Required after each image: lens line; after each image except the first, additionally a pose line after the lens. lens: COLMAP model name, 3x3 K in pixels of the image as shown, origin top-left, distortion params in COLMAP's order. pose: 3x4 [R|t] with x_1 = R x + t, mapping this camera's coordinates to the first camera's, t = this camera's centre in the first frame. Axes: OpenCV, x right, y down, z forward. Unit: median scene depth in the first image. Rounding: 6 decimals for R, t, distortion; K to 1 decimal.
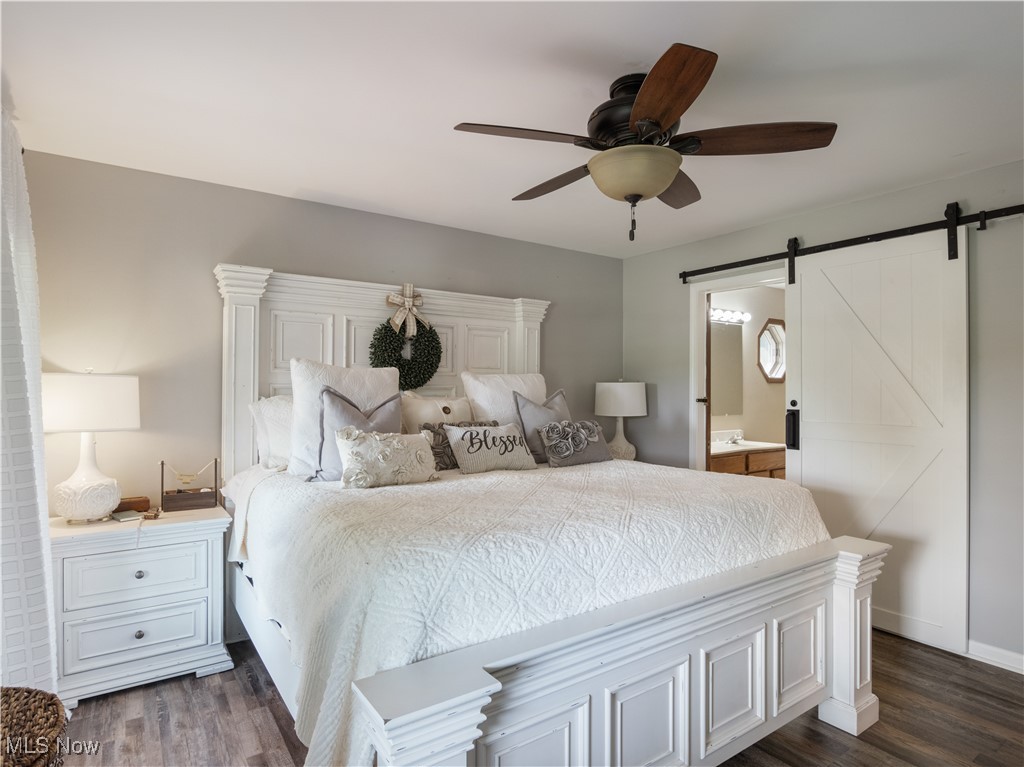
lens RADIAL K [[562.3, 0, 515.4], [0, 562.3, 380.4], [0, 0, 1]] dist [-0.016134, -0.003415]
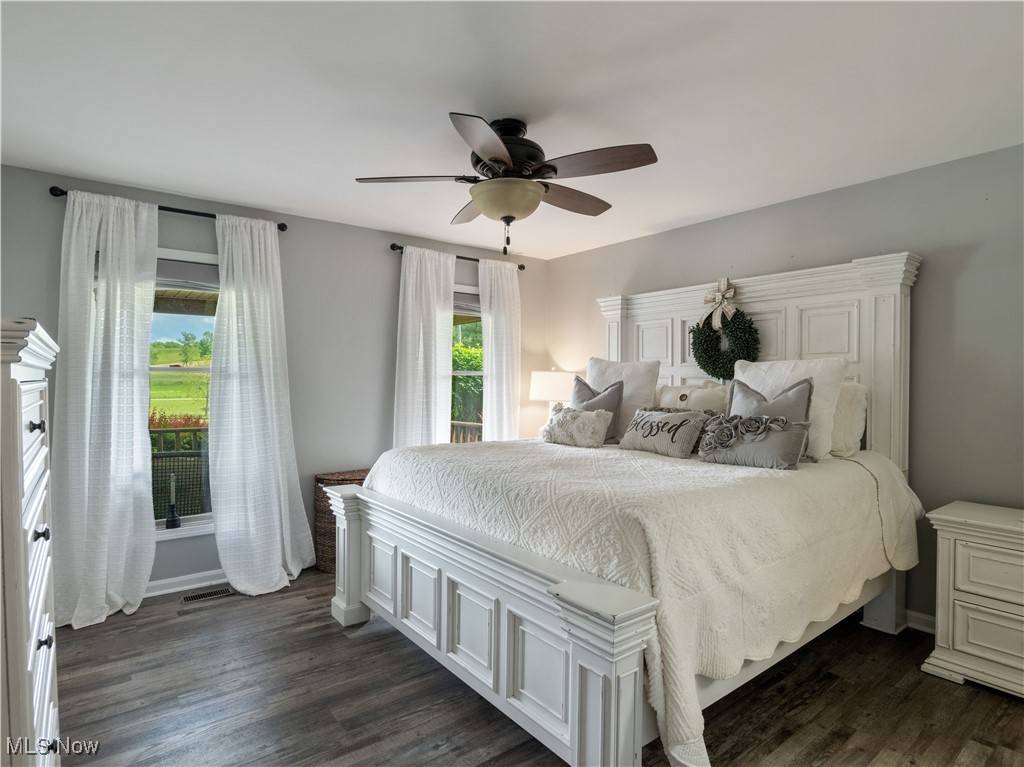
lens RADIAL K [[562.3, 0, 516.7], [0, 562.3, 384.1], [0, 0, 1]] dist [-0.016134, -0.003415]
pose [[0.053964, 0.009408, -0.998499, 0.868130], [0.018461, 0.999775, 0.010418, 0.009028], [0.998372, -0.018996, 0.053778, 0.562996]]
